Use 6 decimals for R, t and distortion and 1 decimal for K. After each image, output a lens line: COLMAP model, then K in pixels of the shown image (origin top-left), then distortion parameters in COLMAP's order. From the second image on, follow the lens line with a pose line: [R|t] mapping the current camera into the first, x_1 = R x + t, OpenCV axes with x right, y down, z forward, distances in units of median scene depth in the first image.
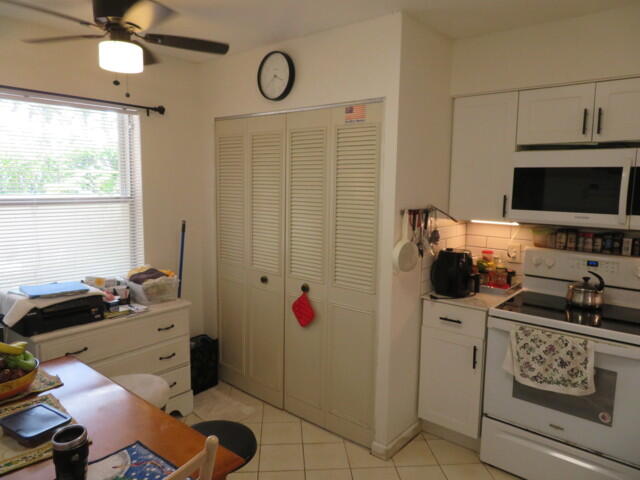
lens RADIAL K [[456.5, 0, 319.6], [0, 456.5, 240.4], [0, 0, 1]] dist [-0.012821, 0.001626]
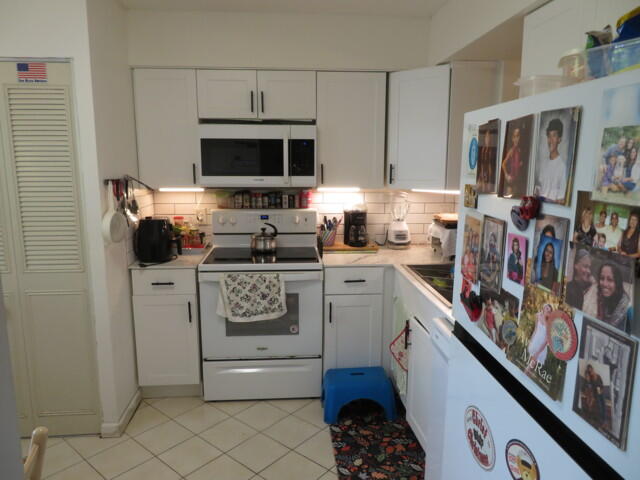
lens RADIAL K [[456.5, 0, 319.2], [0, 456.5, 240.7], [0, 0, 1]] dist [-0.012821, 0.001626]
pose [[0.706237, -0.131320, 0.695689, -0.180300], [0.096727, 0.991330, 0.088932, 0.018113], [-0.701336, 0.004485, 0.712816, -0.004804]]
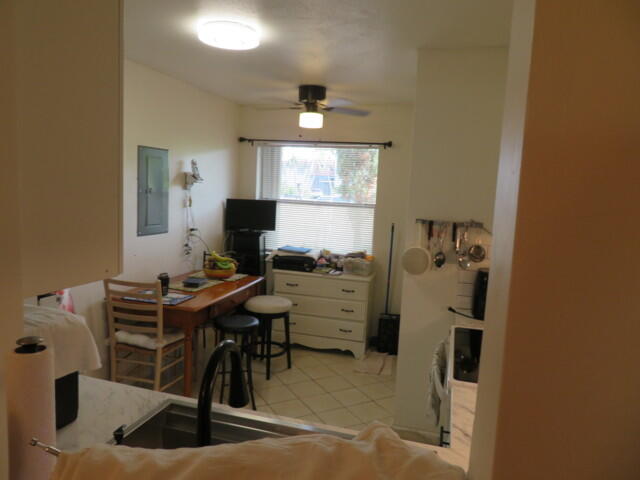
lens RADIAL K [[456.5, 0, 319.4], [0, 456.5, 239.2], [0, 0, 1]] dist [-0.012821, 0.001626]
pose [[0.404827, 0.106488, -0.908171, 1.079841], [-0.158622, 0.986316, 0.044943, -0.029483], [0.900530, 0.125862, 0.416179, 0.306666]]
